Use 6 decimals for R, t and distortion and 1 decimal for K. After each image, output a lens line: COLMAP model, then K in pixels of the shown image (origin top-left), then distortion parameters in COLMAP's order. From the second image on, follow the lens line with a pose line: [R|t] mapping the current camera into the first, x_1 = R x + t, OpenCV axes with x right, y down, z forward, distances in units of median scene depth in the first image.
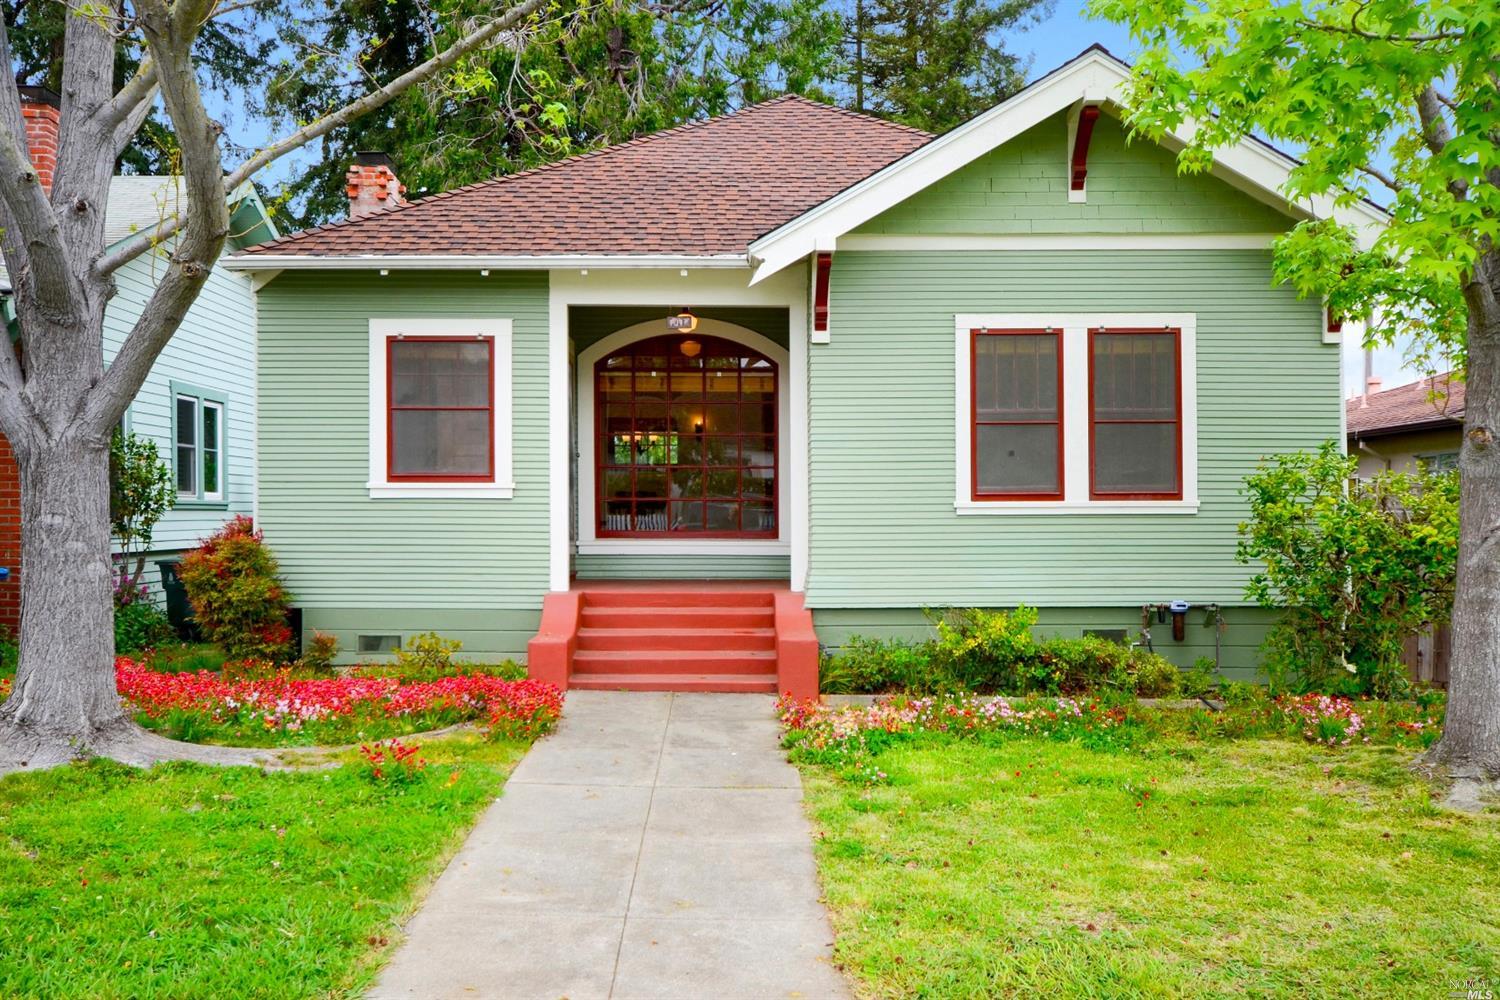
lens RADIAL K [[1398.3, 0, 748.6], [0, 1398.3, 503.8], [0, 0, 1]] dist [-0.032873, 0.000000]
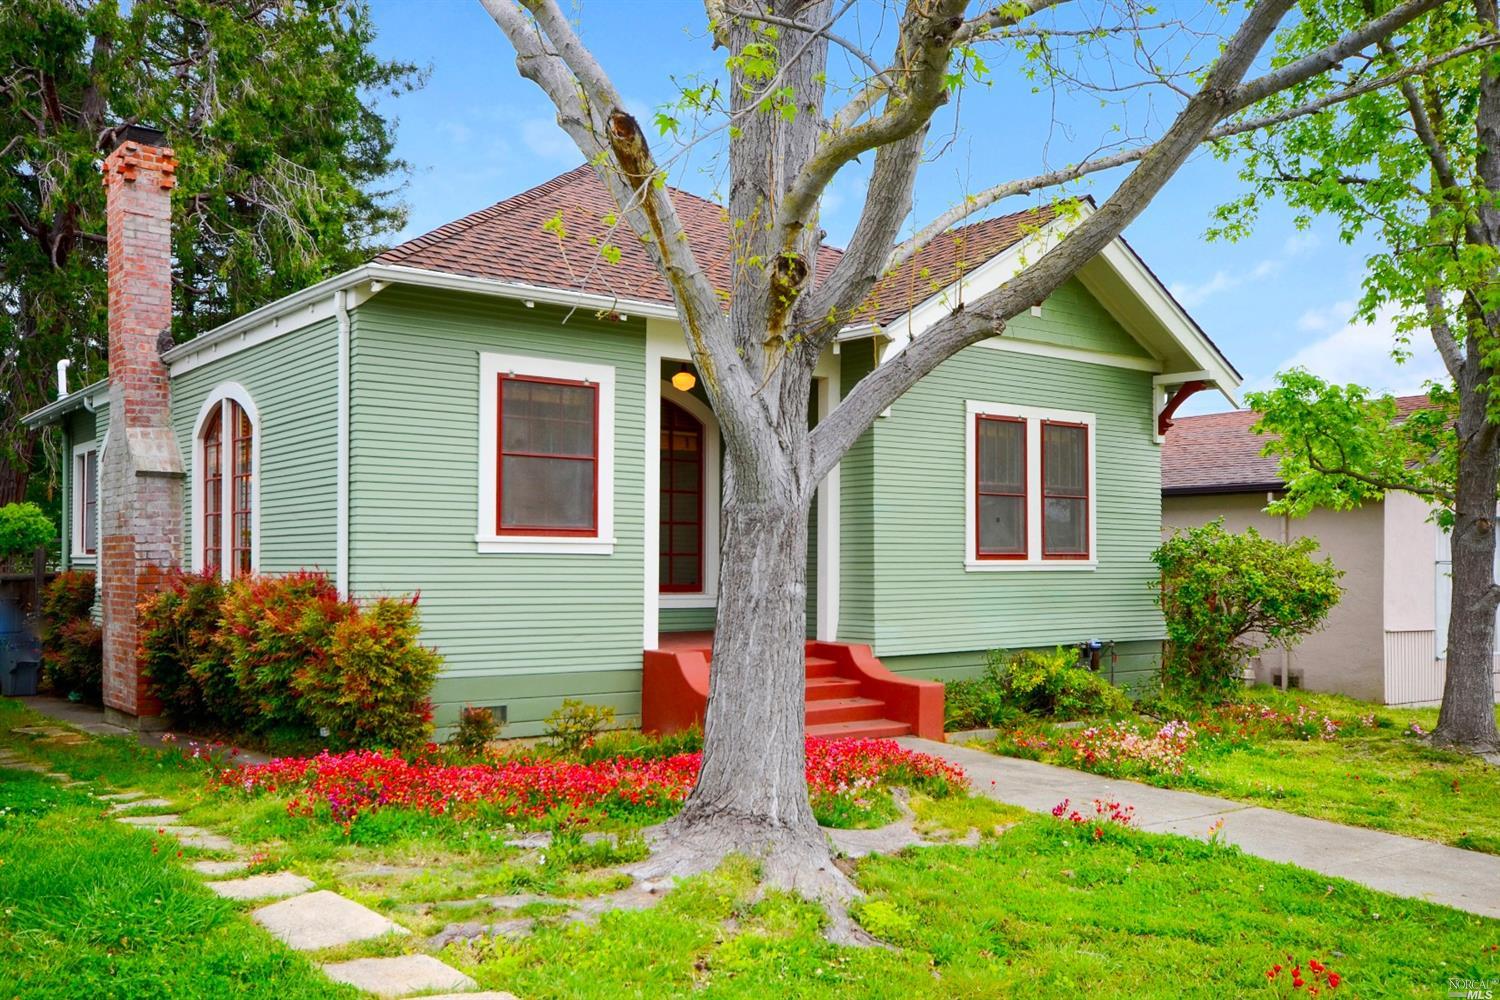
lens RADIAL K [[1300.2, 0, 738.0], [0, 1300.2, 545.9], [0, 0, 1]] dist [0.000280, 0.006796]
pose [[0.797917, 0.010619, 0.602674, -0.640715], [-0.011051, 0.999934, -0.002987, -0.007973], [-0.602666, -0.004277, 0.797982, 0.237665]]
